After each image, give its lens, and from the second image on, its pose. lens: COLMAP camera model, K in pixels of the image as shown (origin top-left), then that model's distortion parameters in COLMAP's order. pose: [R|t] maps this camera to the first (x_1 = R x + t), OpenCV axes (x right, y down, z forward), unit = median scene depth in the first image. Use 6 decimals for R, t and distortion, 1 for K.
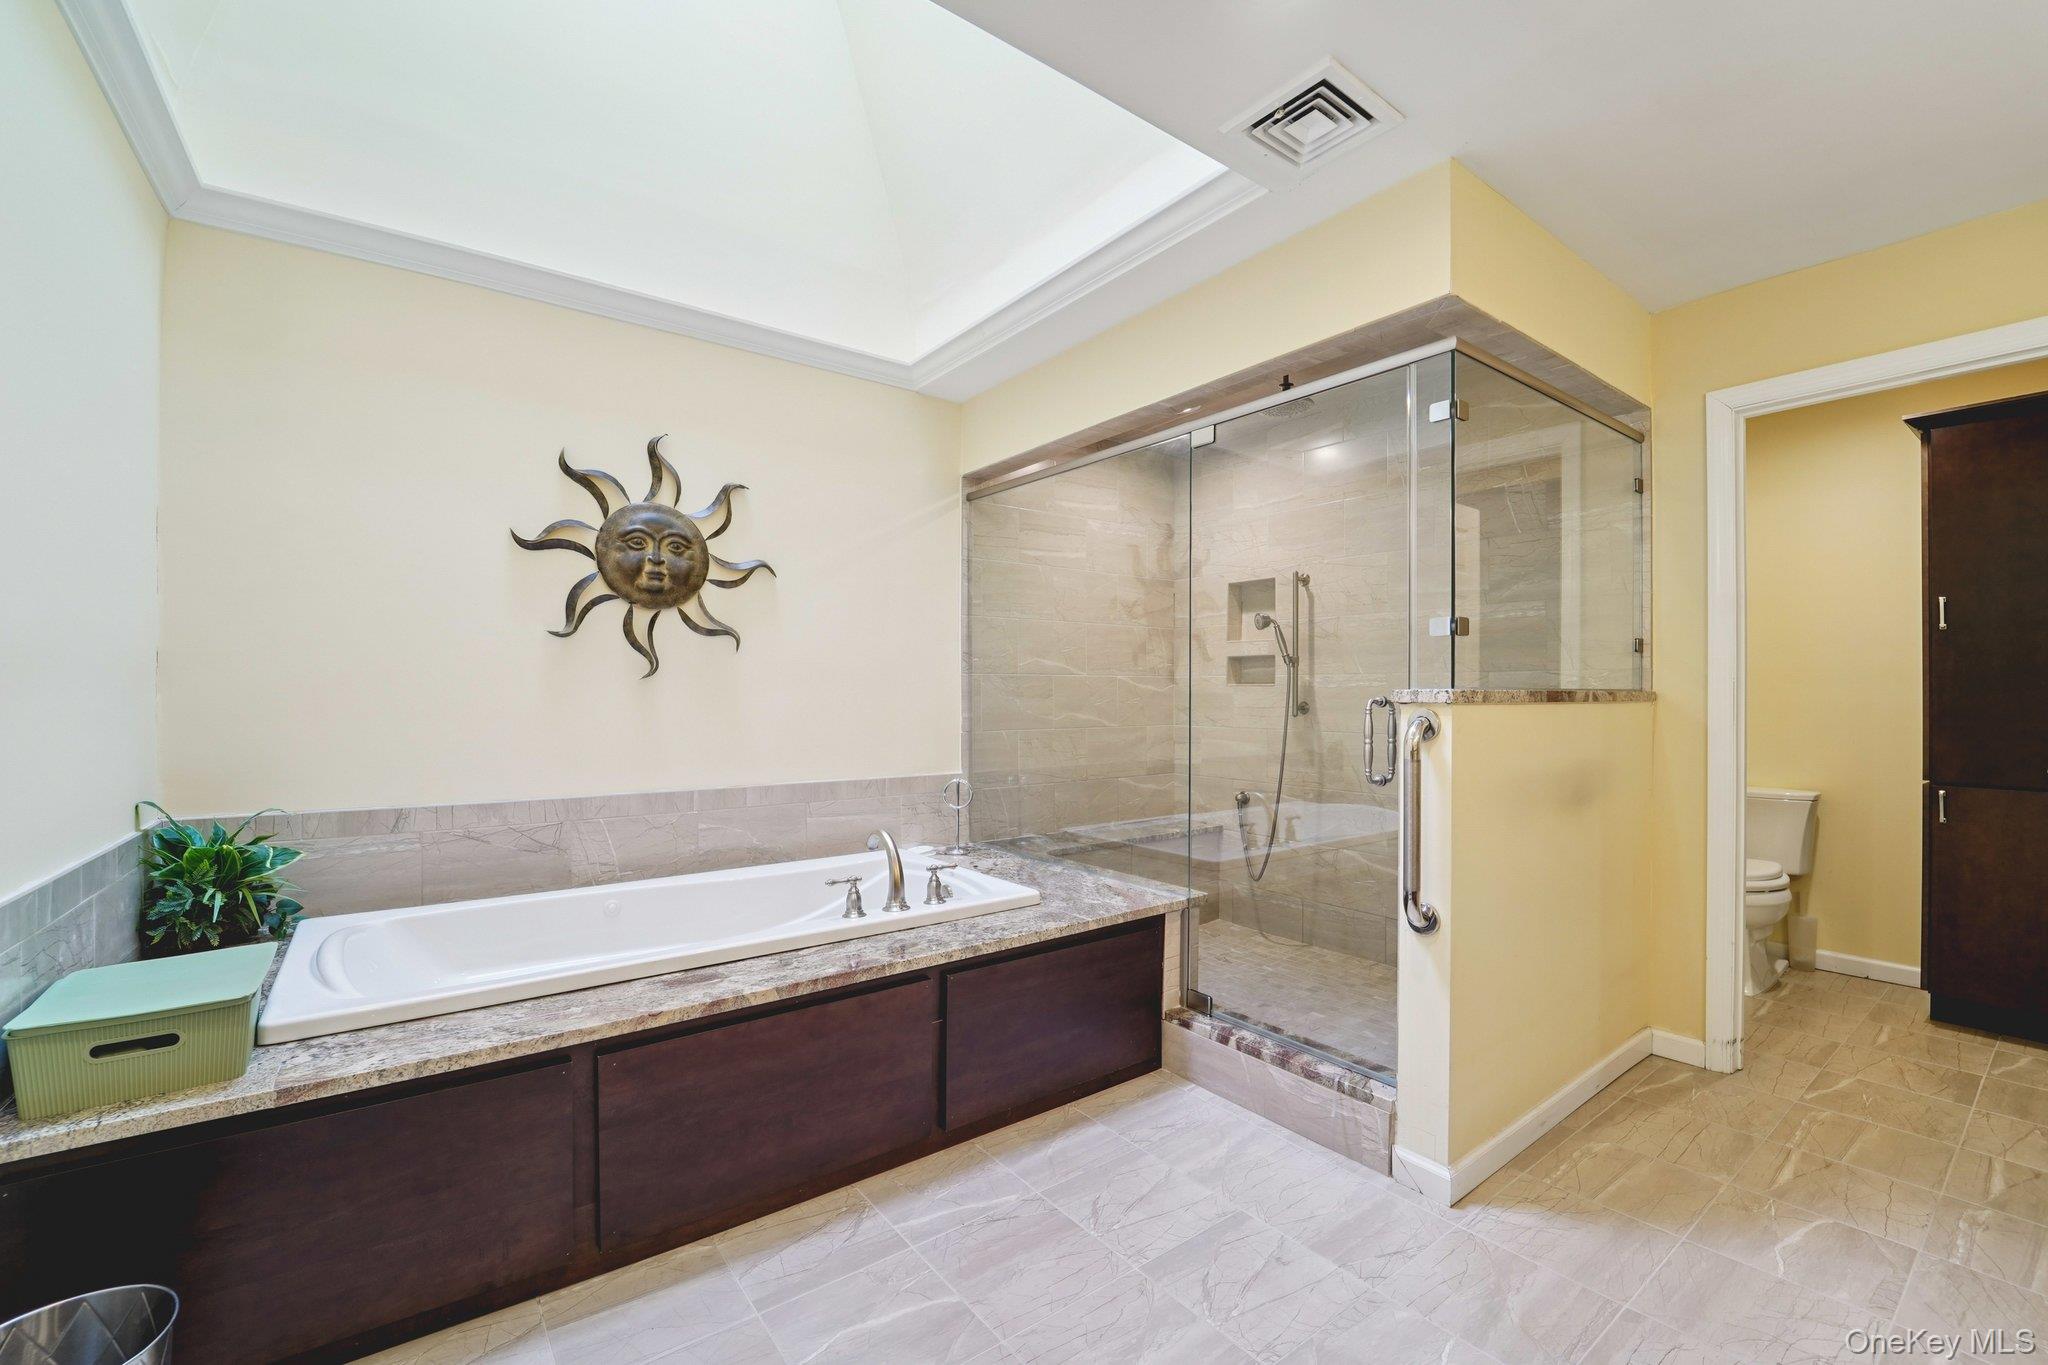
lens RADIAL K [[846.7, 0, 1022.5], [0, 846.7, 676.7], [0, 0, 1]] dist [-0.017321, -0.000689]
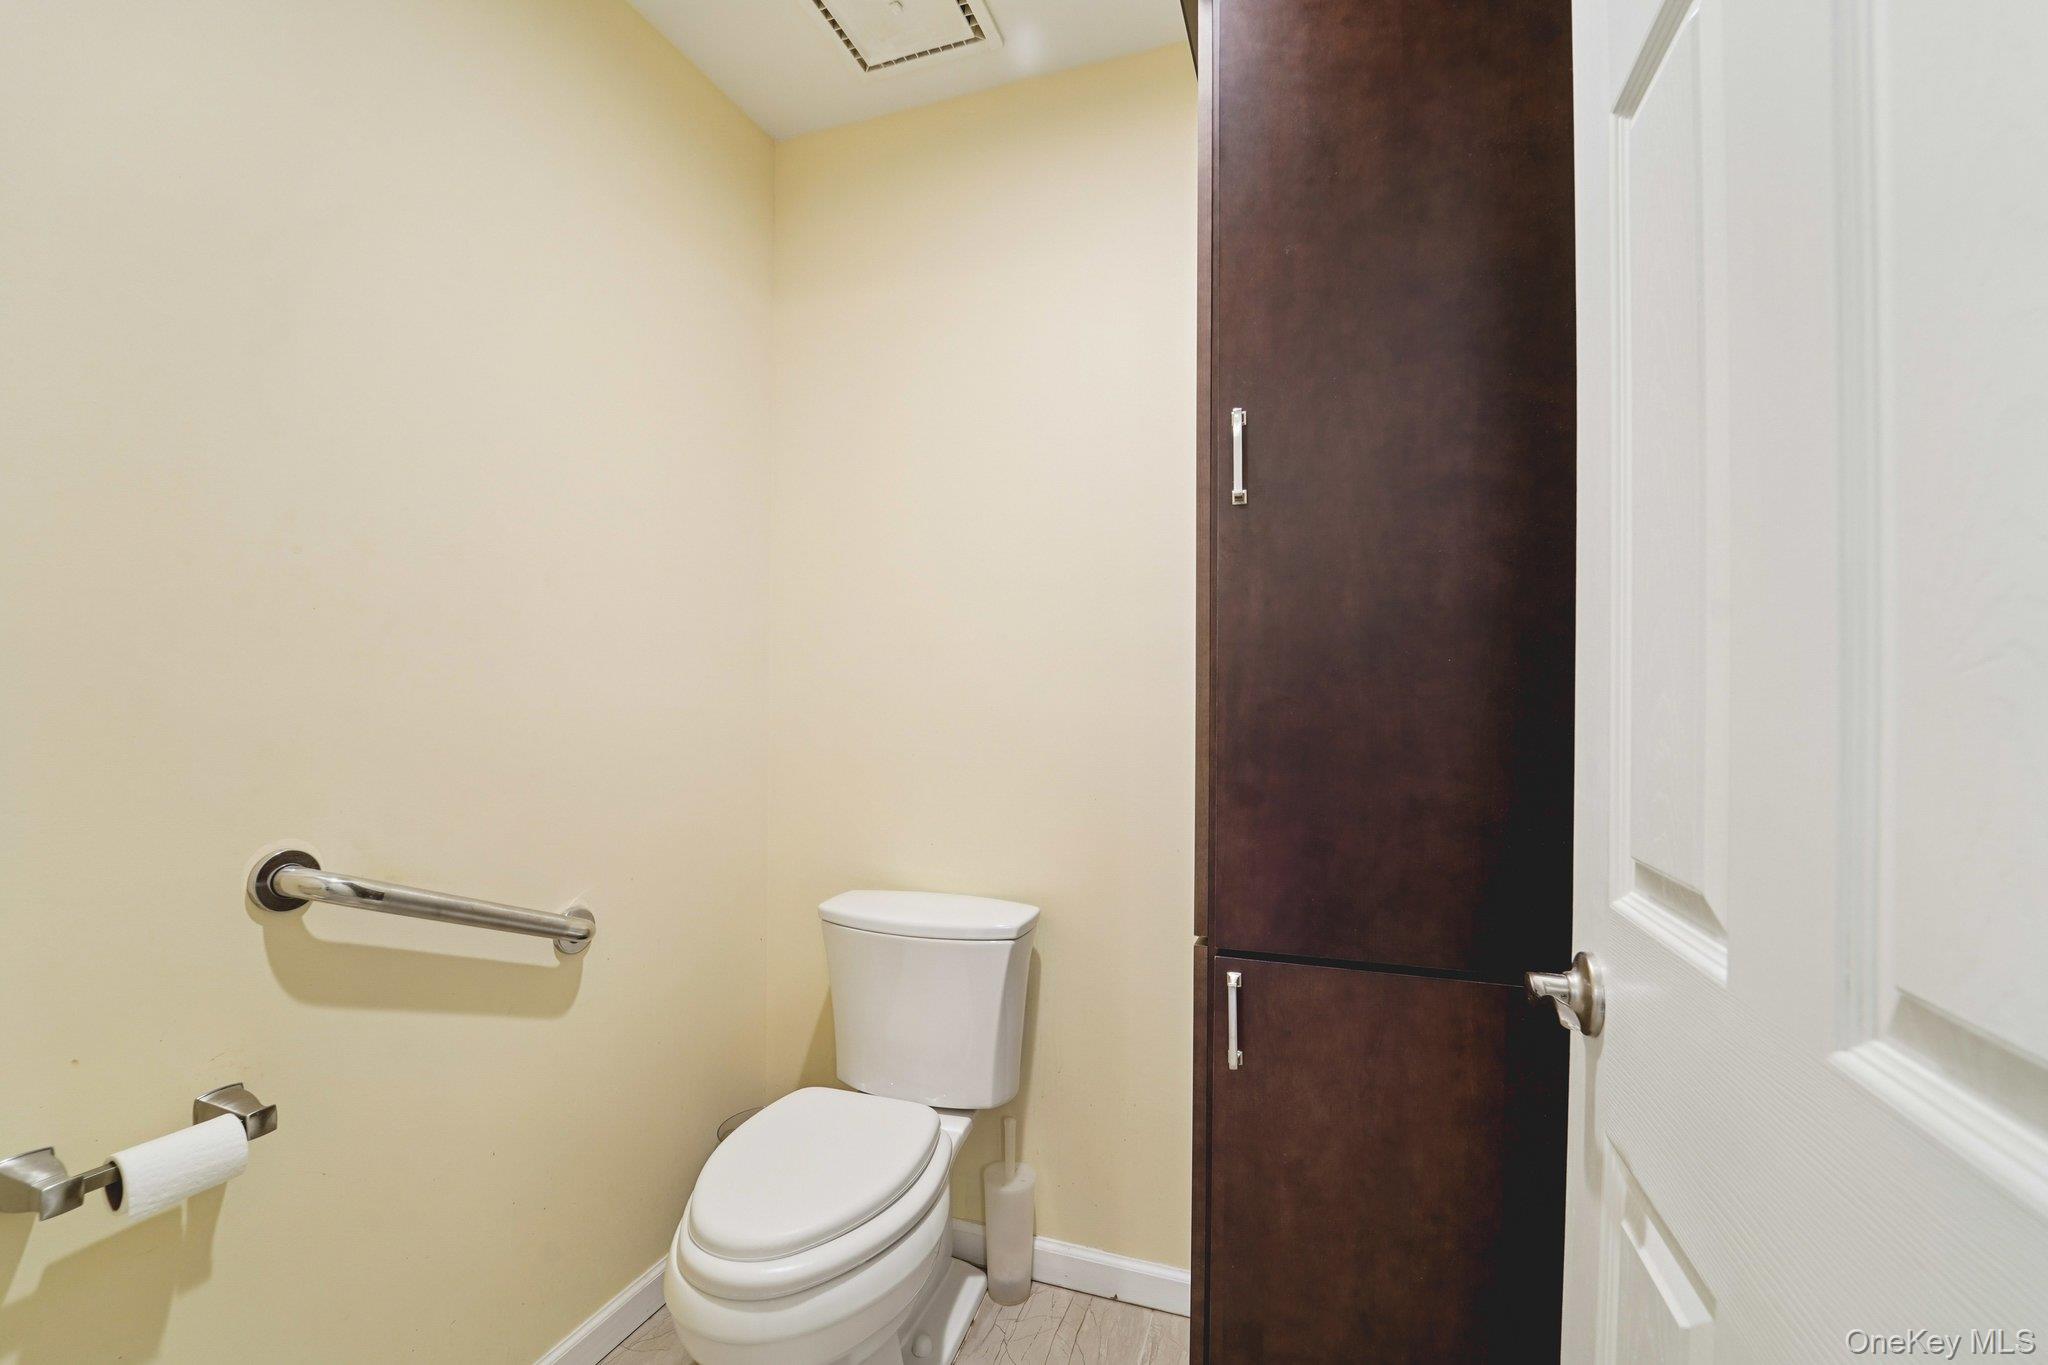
lens RADIAL K [[846.7, 0, 1023.0], [0, 846.7, 694.4], [0, 0, 1]] dist [-0.017321, -0.000689]
pose [[0.825770, 0.004000, 0.563992, 0.832421], [-0.007099, 0.999969, 0.003302, 0.021089], [-0.563962, -0.006730, 0.825774, 0.753095]]
